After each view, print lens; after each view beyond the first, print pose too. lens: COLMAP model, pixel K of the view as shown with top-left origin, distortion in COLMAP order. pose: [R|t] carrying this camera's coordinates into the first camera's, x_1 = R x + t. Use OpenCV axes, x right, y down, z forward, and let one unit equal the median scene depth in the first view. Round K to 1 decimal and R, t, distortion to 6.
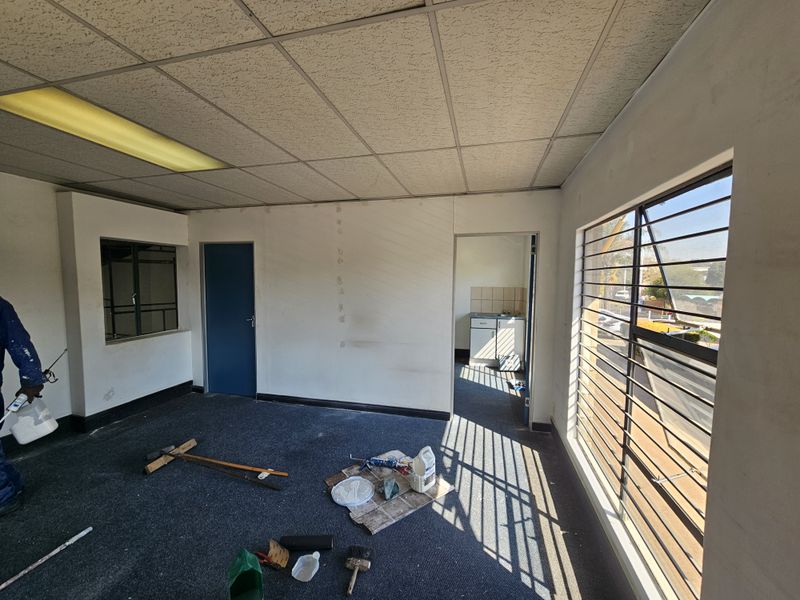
lens RADIAL K [[323.3, 0, 395.3], [0, 323.3, 297.7], [0, 0, 1]] dist [0.000044, 0.000114]
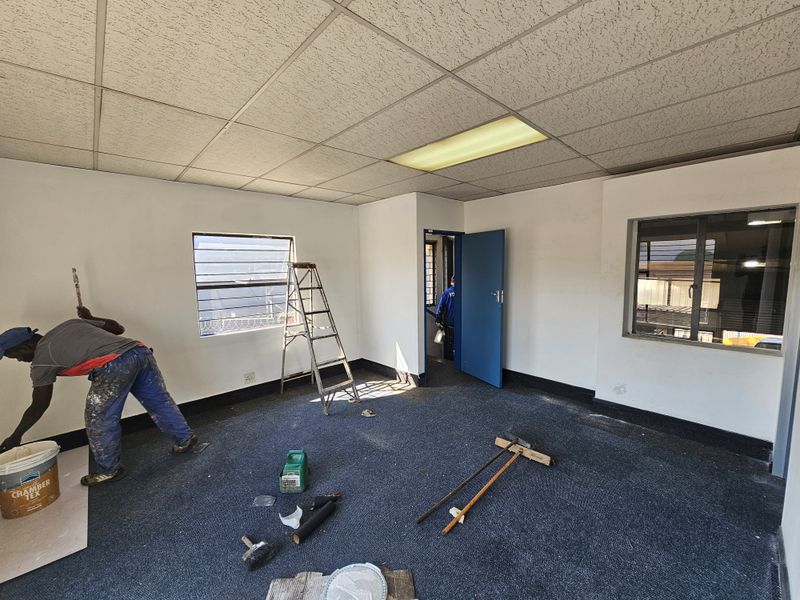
lens RADIAL K [[323.3, 0, 395.3], [0, 323.3, 297.7], [0, 0, 1]] dist [0.000044, 0.000114]
pose [[-0.520240, 0.088850, -0.849386, 0.277157], [-0.040704, 0.990864, 0.128579, -0.069591], [0.853050, 0.101465, -0.511870, 1.113589]]
